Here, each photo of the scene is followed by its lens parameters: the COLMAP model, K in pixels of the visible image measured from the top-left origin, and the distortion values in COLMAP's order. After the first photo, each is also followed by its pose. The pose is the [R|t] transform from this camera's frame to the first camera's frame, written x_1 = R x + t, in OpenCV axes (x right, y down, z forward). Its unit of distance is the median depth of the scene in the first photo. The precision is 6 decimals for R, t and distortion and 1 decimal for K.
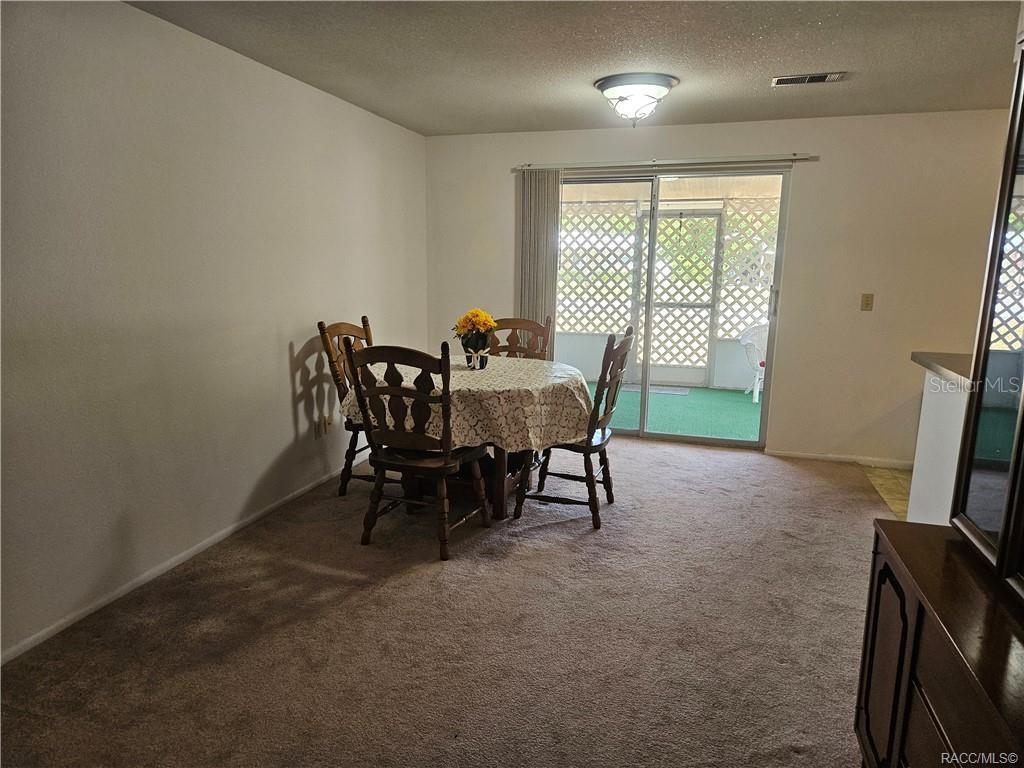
lens RADIAL K [[674.3, 0, 506.7], [0, 674.3, 391.4], [0, 0, 1]] dist [0.084852, -0.076297]
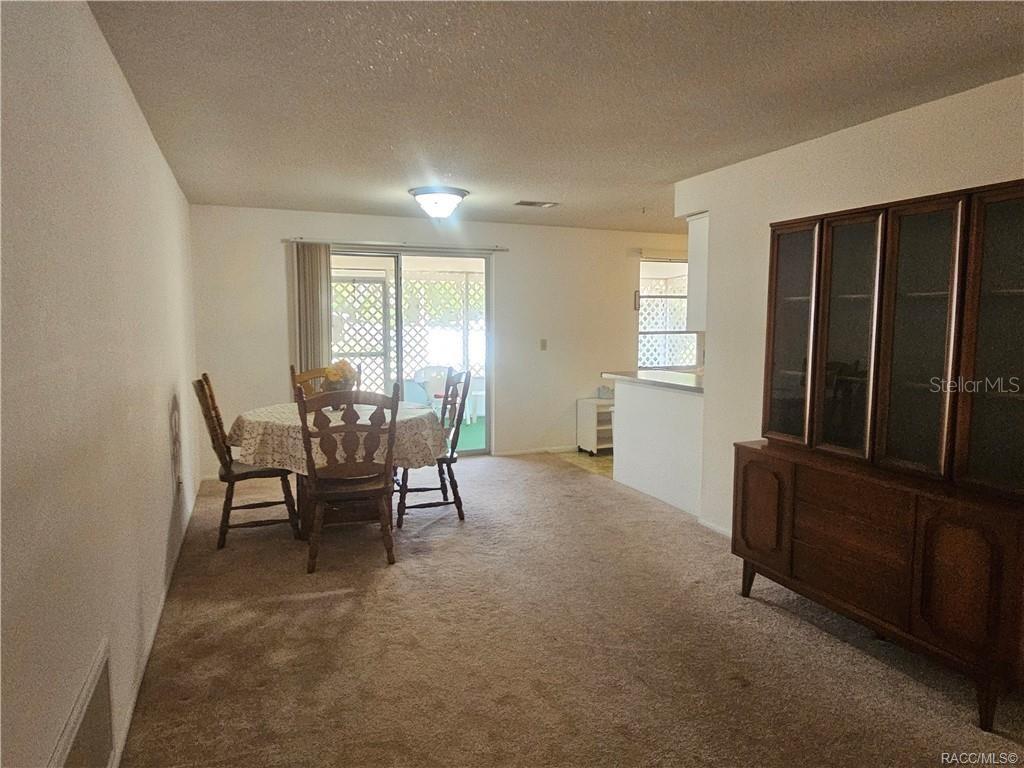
lens RADIAL K [[615.1, 0, 512.0], [0, 615.1, 384.0], [0, 0, 1]] dist [0.005634, 0.001025]
pose [[0.783716, -0.076469, 0.616394, -0.524382], [0.126996, 0.991156, -0.038508, -0.000082], [-0.607998, 0.108459, 0.786496, -0.024251]]
